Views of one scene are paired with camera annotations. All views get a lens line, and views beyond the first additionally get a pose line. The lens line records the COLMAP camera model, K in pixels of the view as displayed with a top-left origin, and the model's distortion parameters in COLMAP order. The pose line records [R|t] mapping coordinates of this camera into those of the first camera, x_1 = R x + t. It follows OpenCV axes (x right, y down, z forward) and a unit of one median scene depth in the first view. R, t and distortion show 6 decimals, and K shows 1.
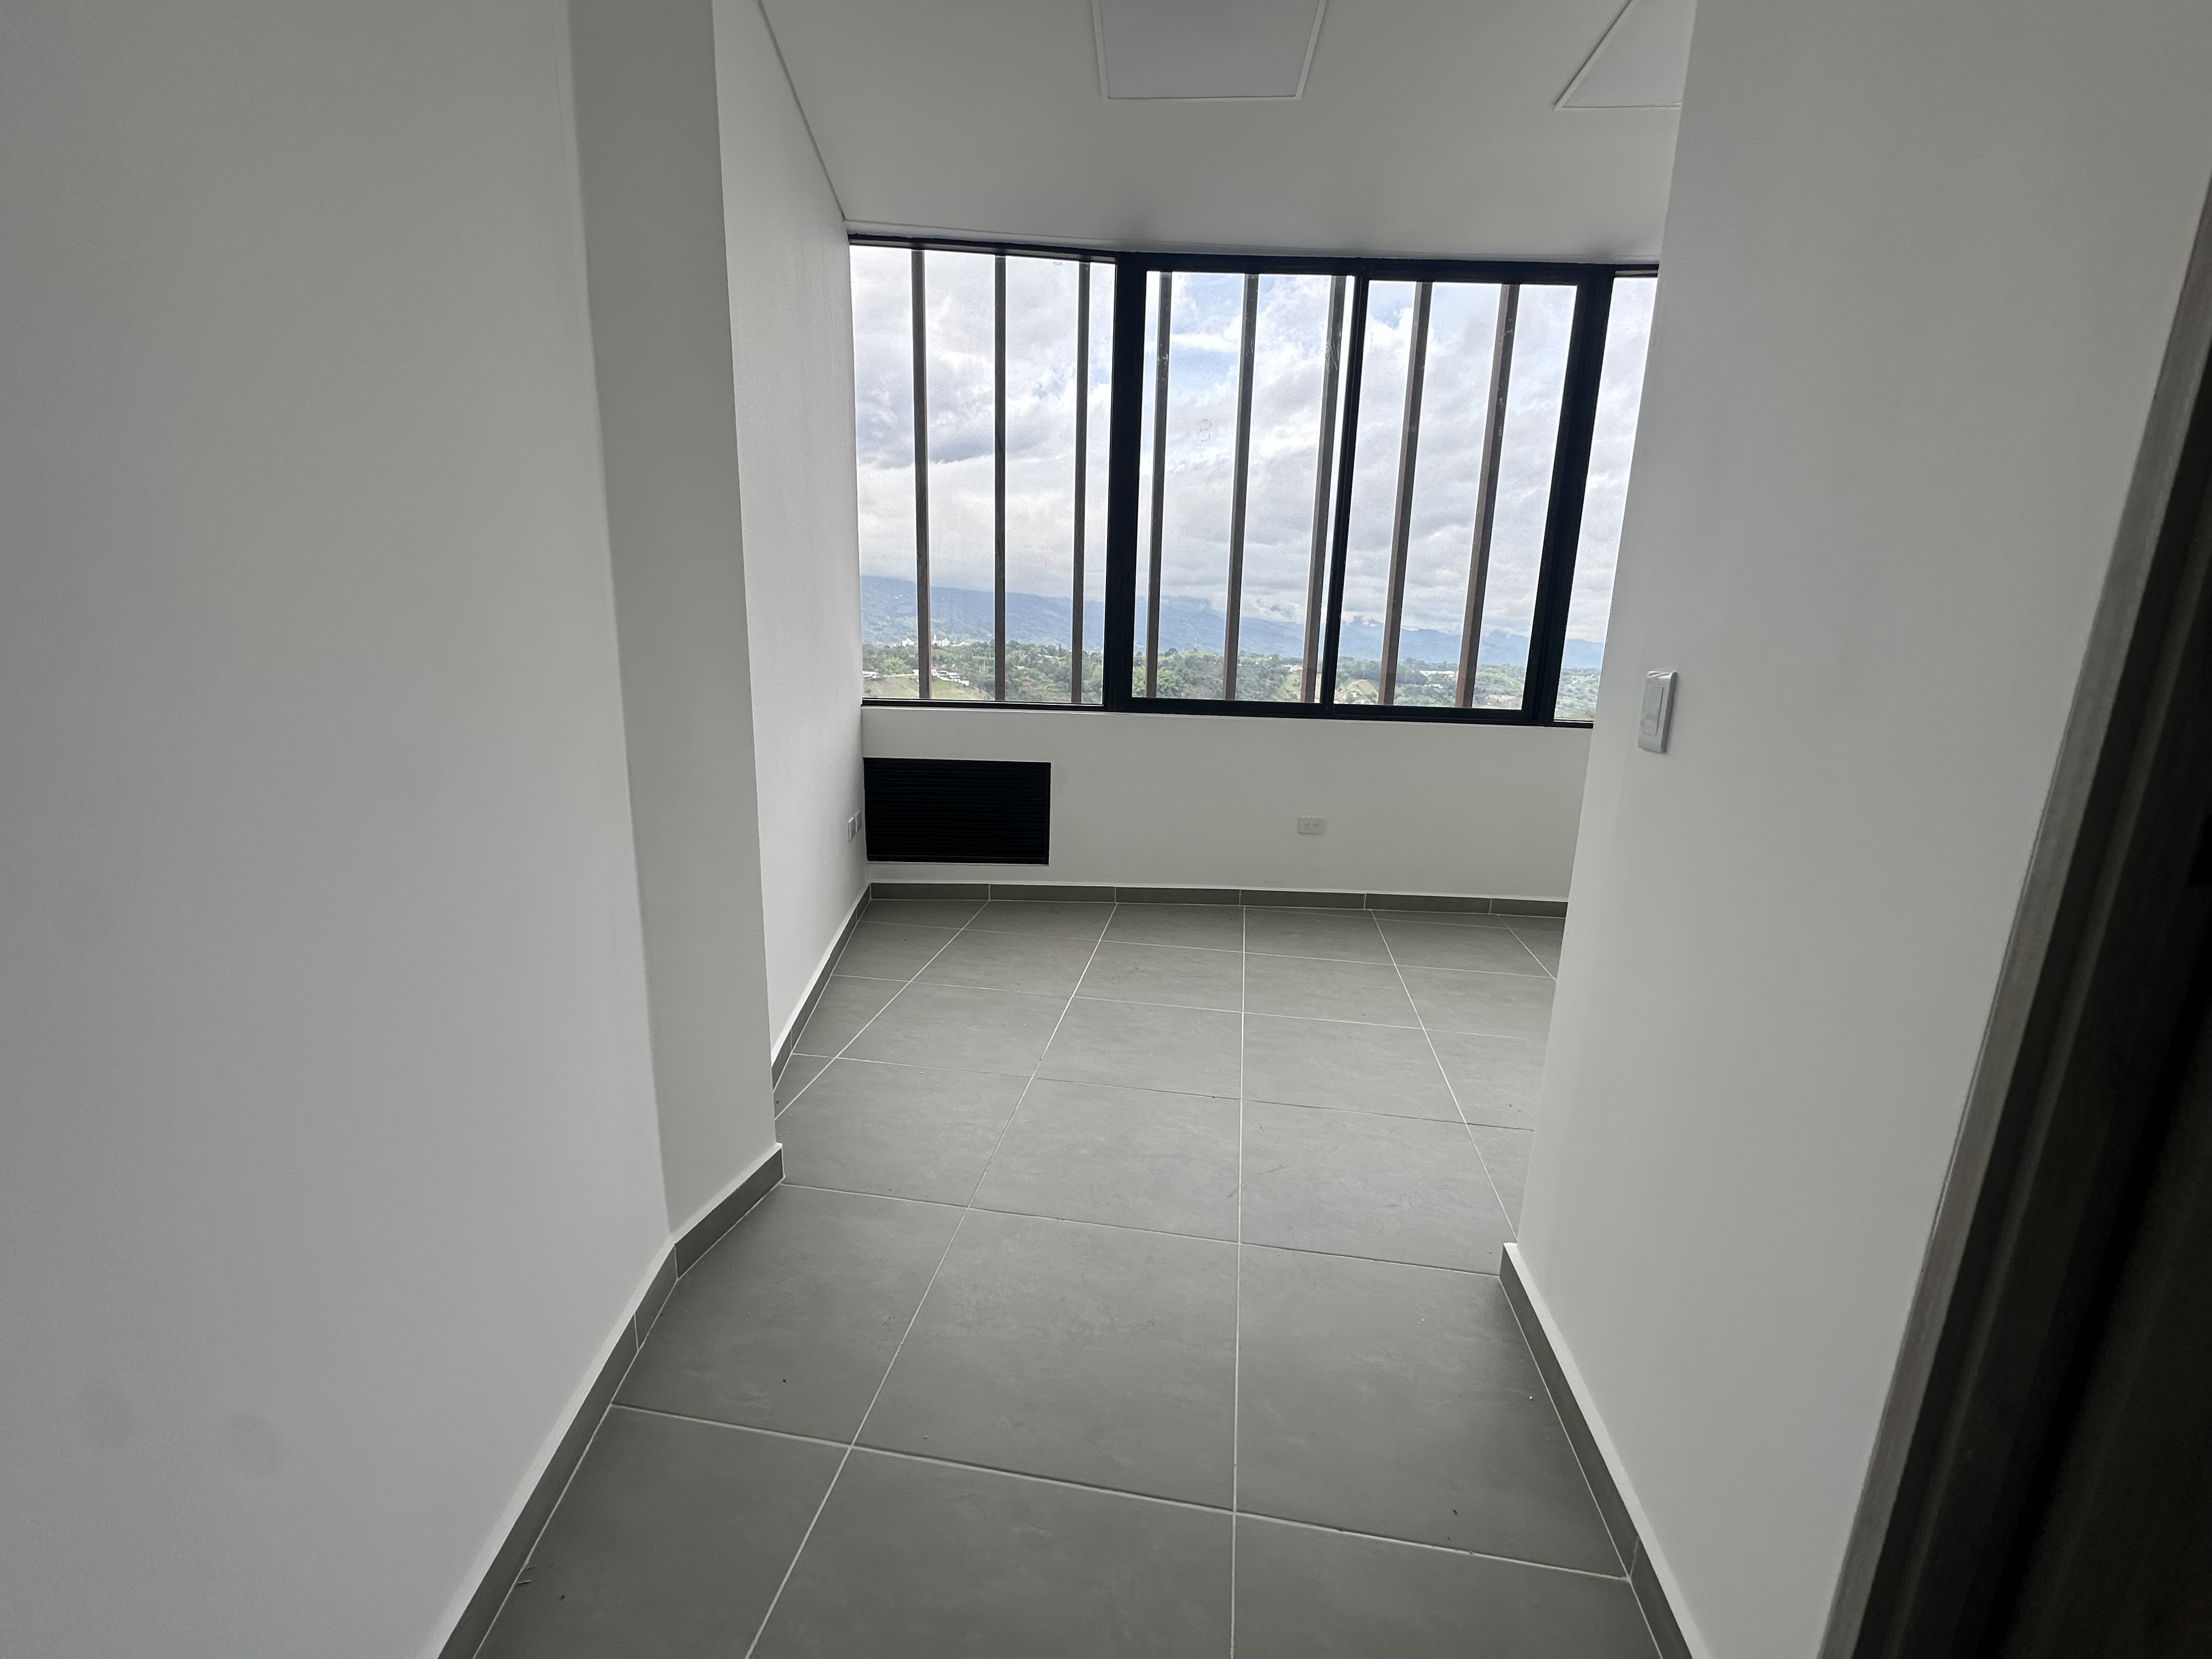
lens RADIAL K [[887.8, 0, 1105.7], [0, 887.8, 822.9], [0, 0, 1]] dist [-0.008056, 0.000020]
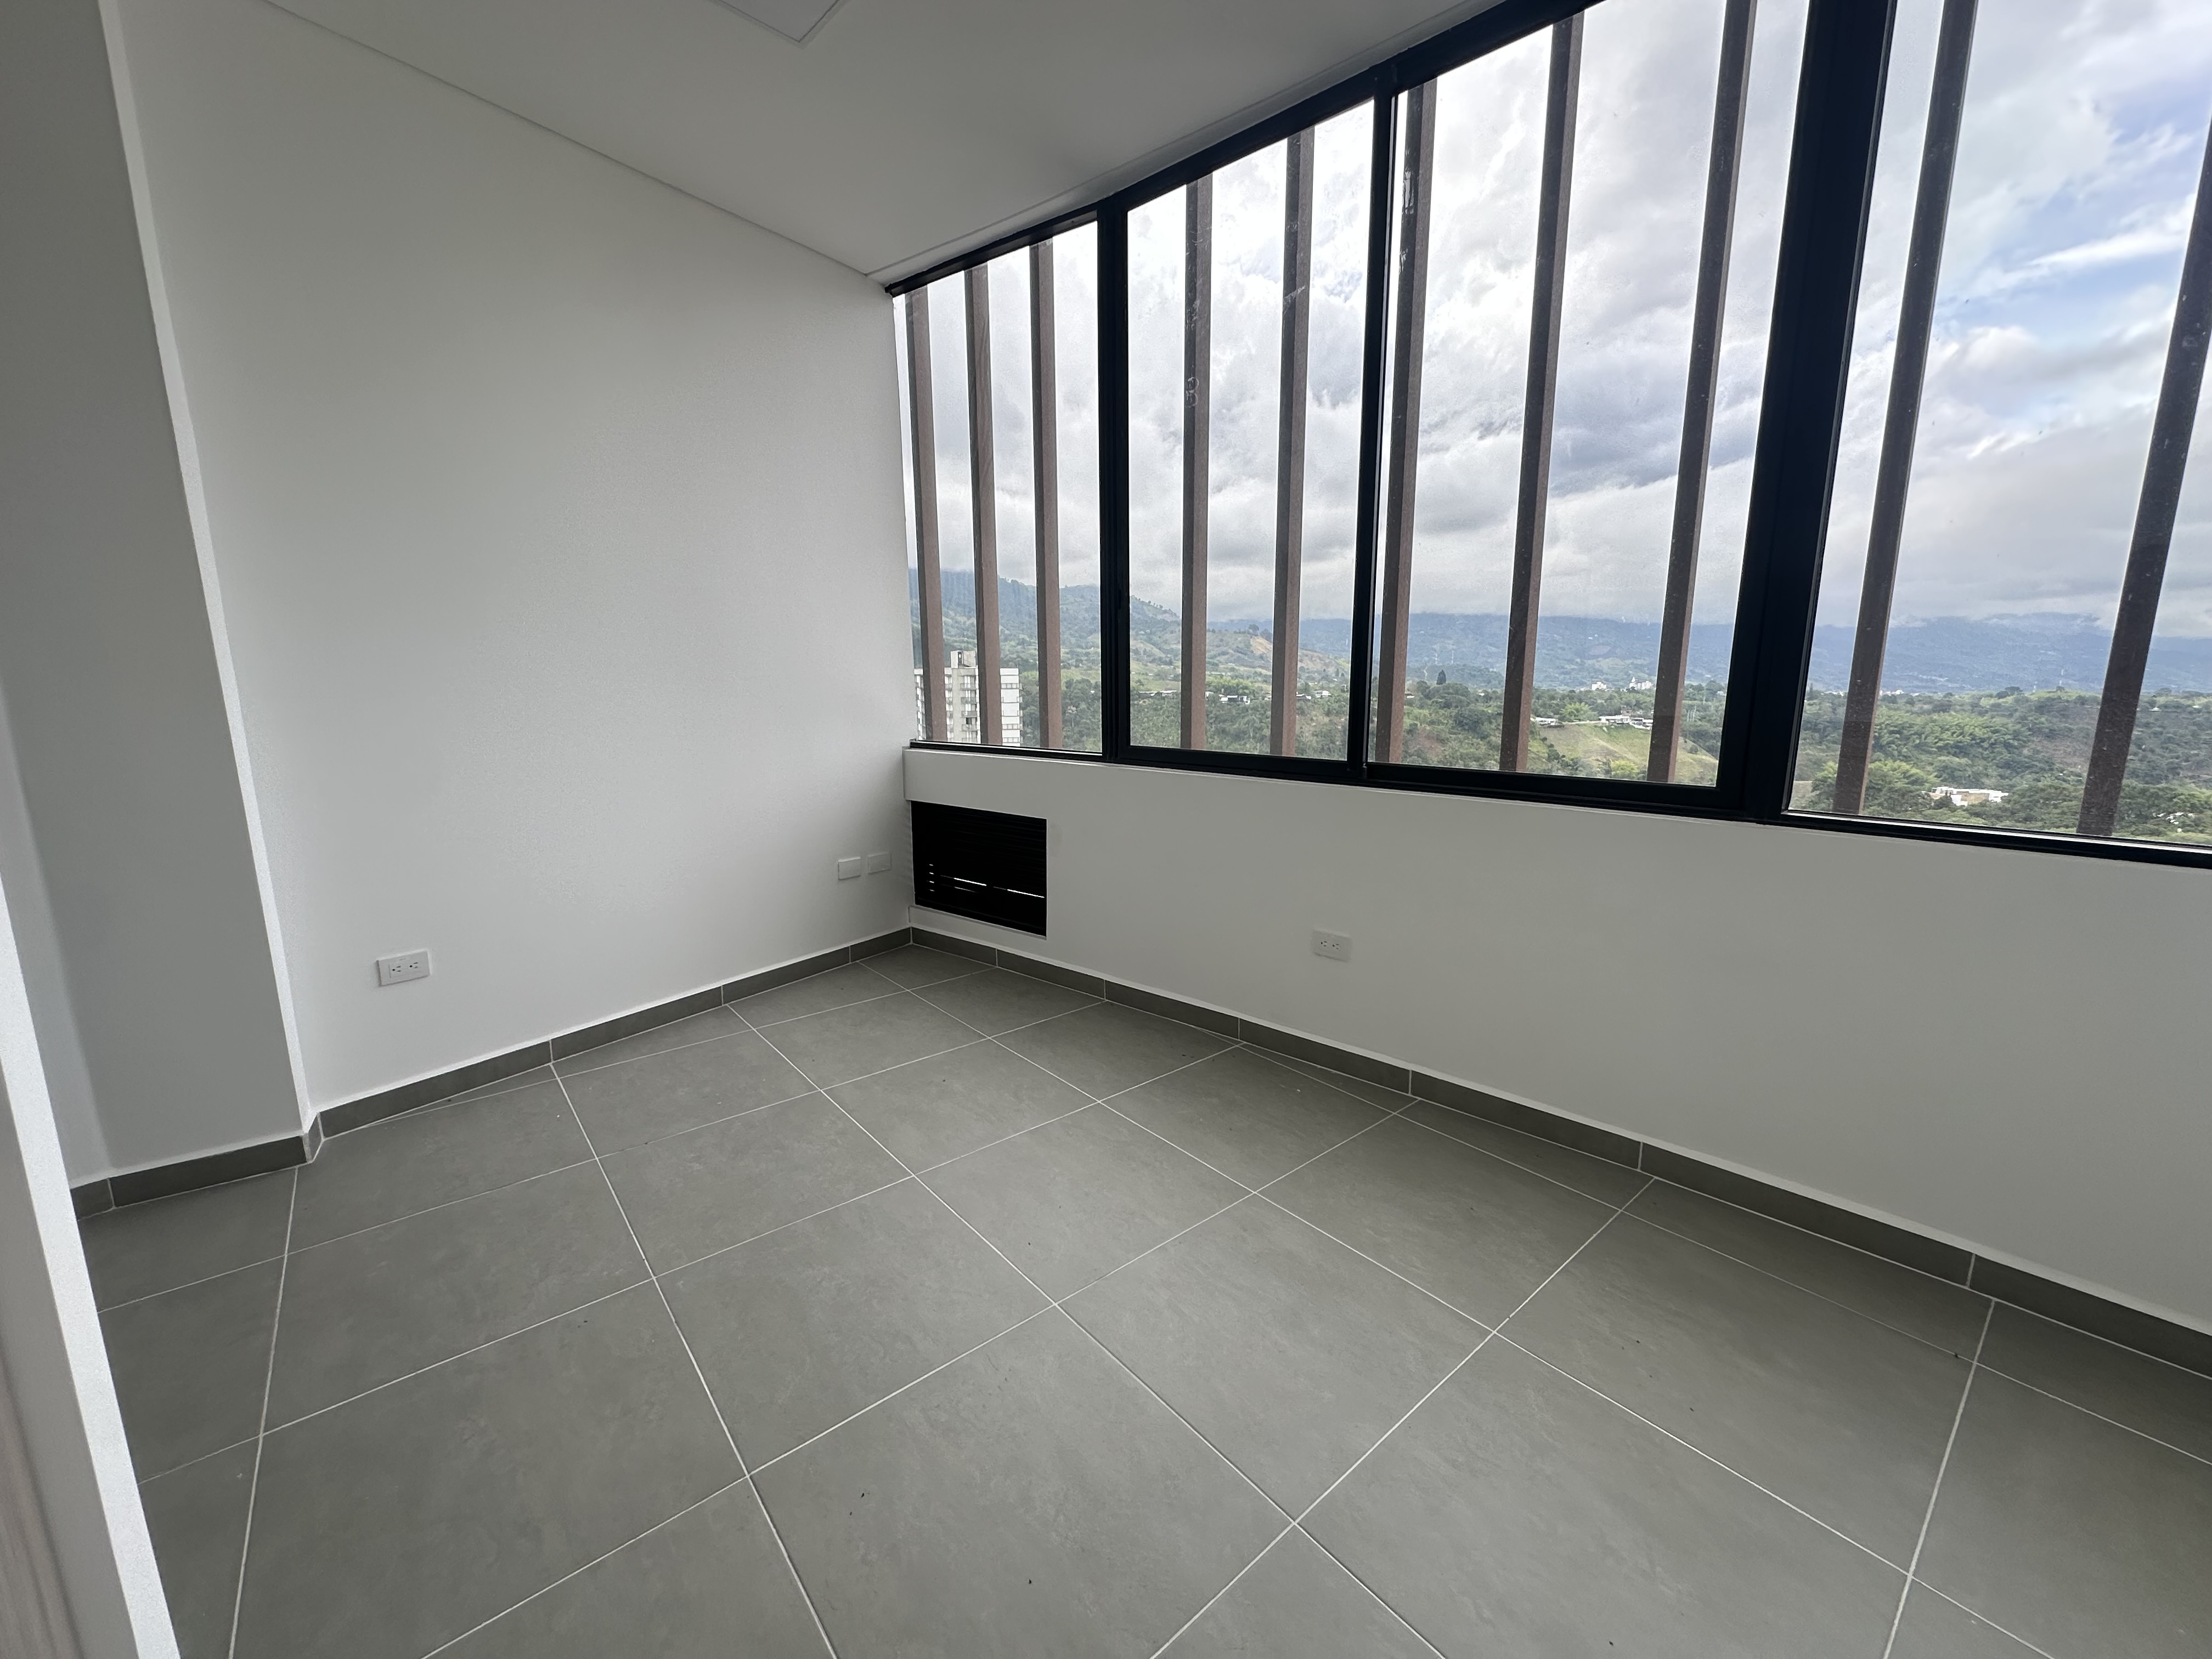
lens RADIAL K [[884.4, 0, 1106.0], [0, 884.4, 829.5], [0, 0, 1]] dist [-0.000802, 0.000338]
pose [[0.747506, 0.085140, -0.658777, 0.562365], [-0.113798, 0.993504, -0.000724, -0.066500], [0.654435, 0.075509, 0.752338, 0.414192]]
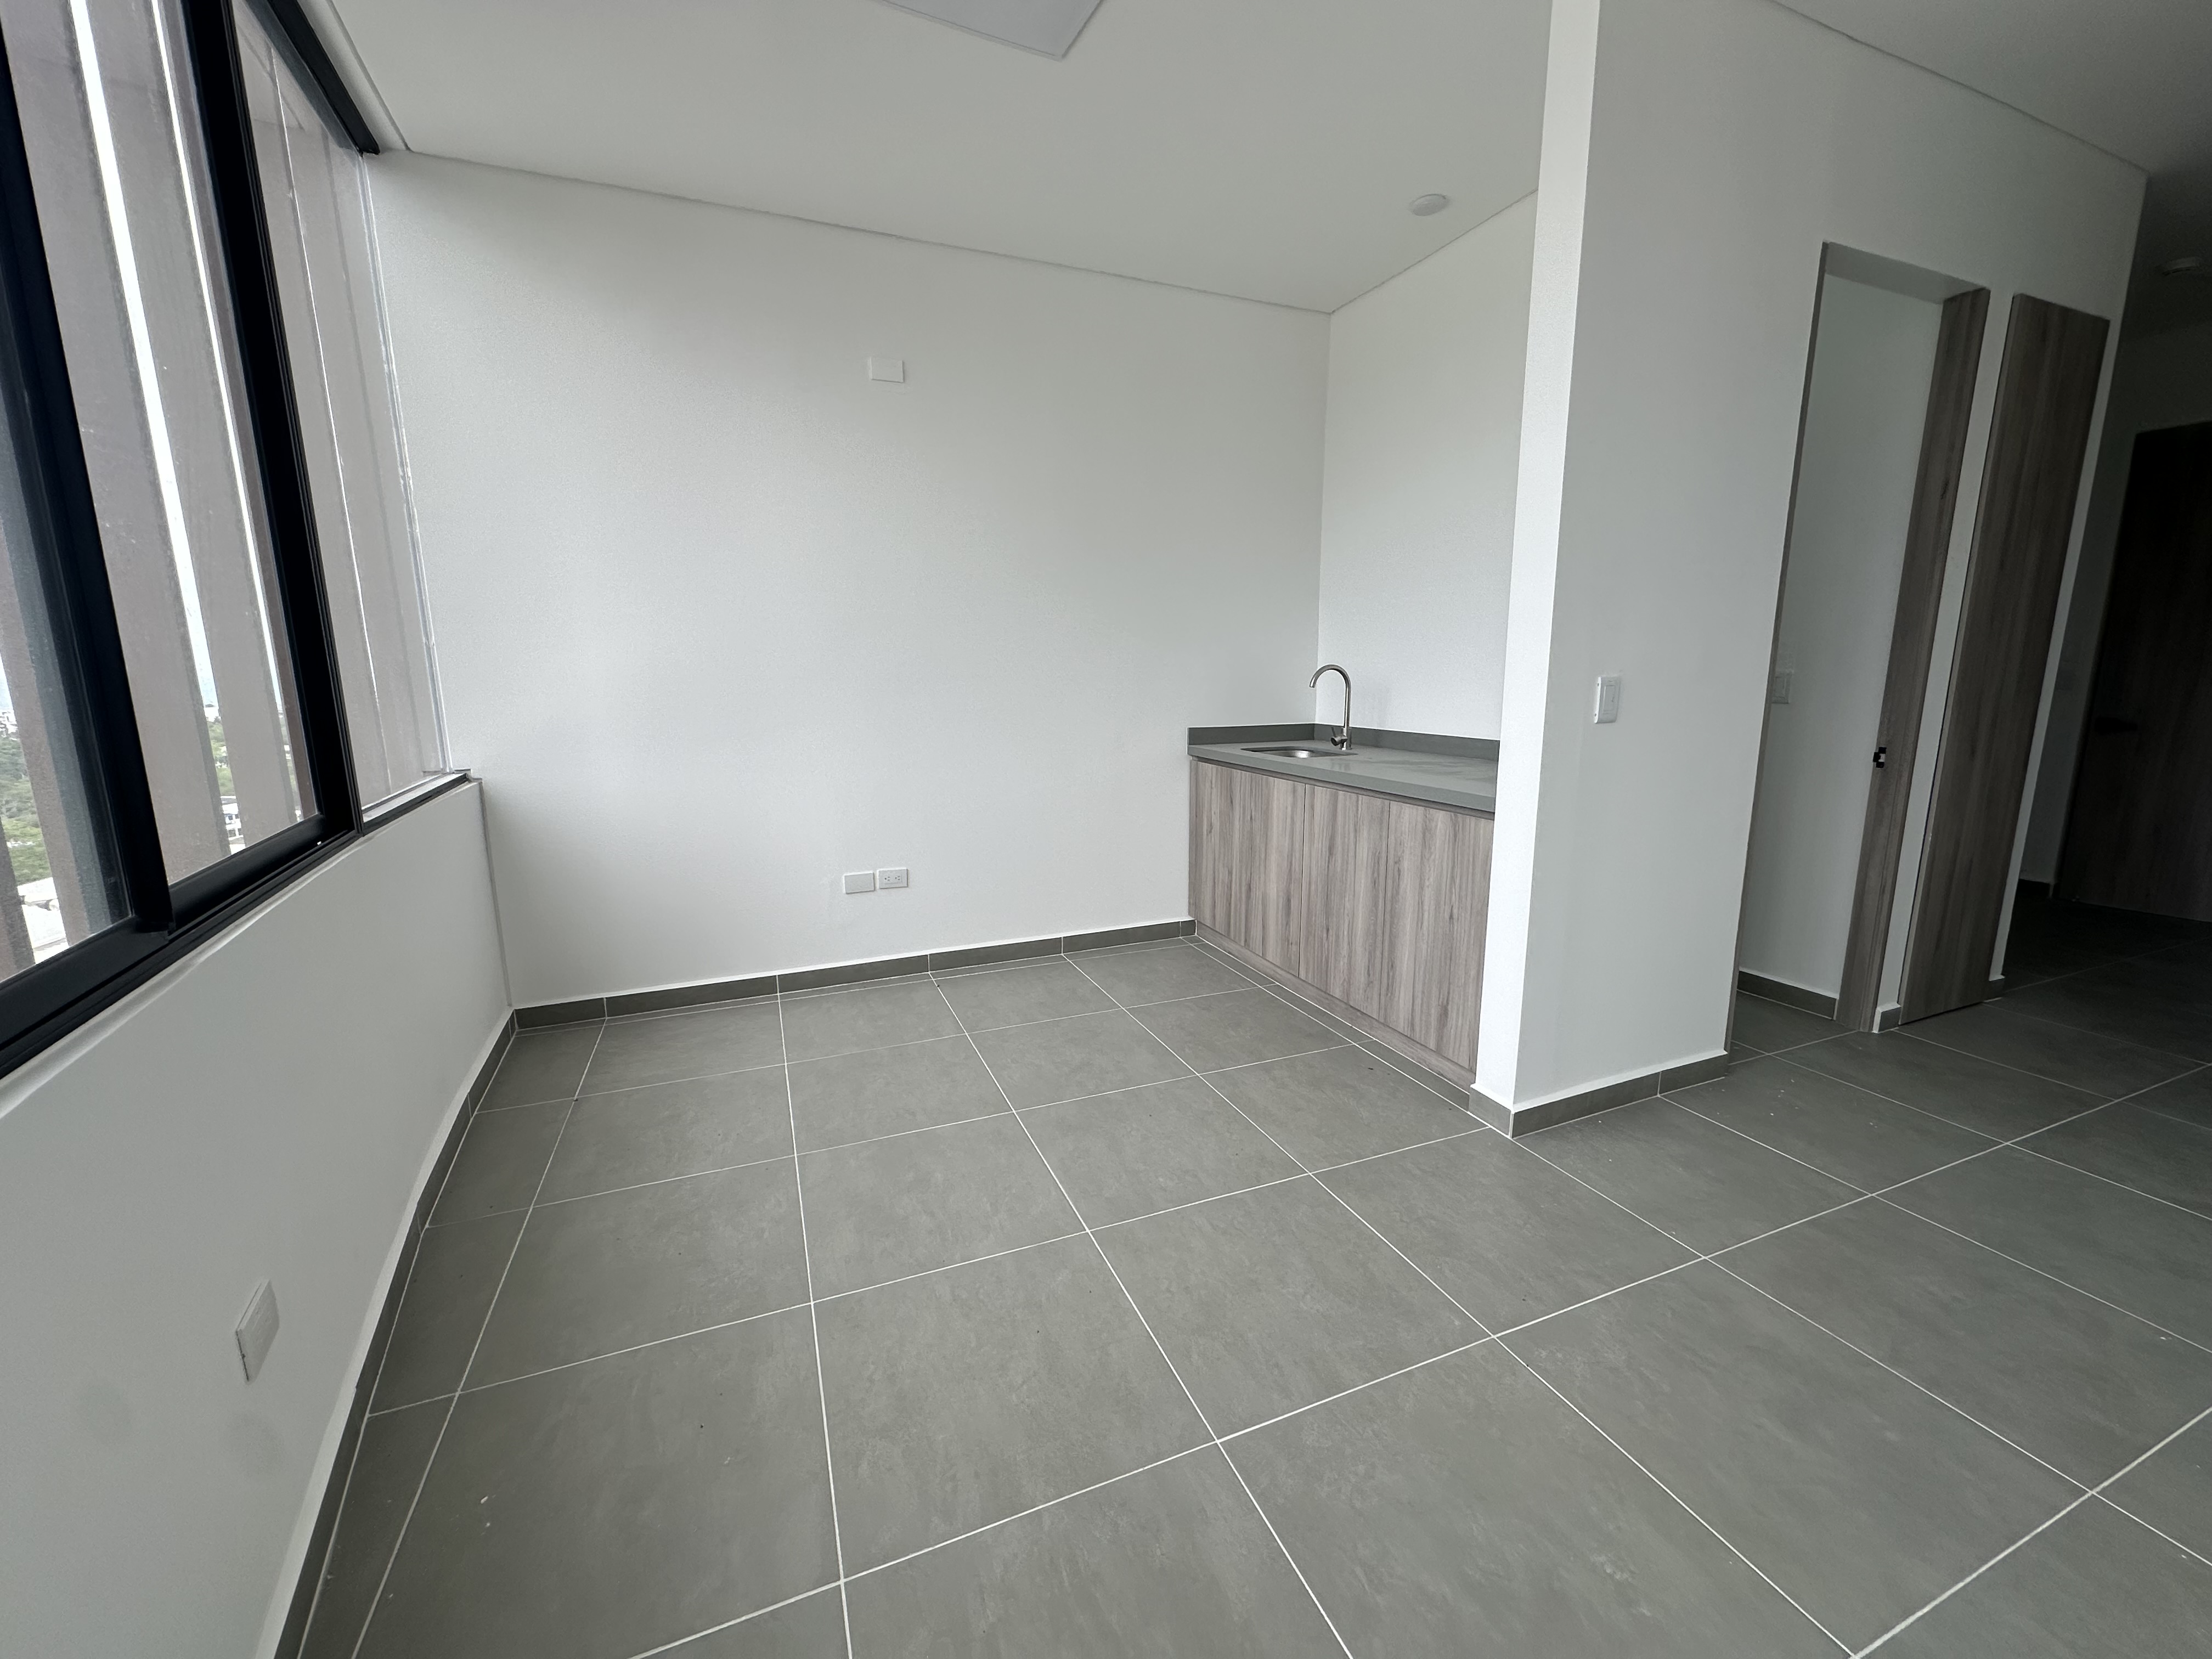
lens RADIAL K [[884.4, 0, 1106.0], [0, 884.4, 829.5], [0, 0, 1]] dist [-0.000802, 0.000338]
pose [[-0.516410, -0.179663, 0.837283, -0.120438], [0.173620, 0.935471, 0.307816, -0.196676], [-0.838557, 0.304328, -0.451893, 0.902444]]
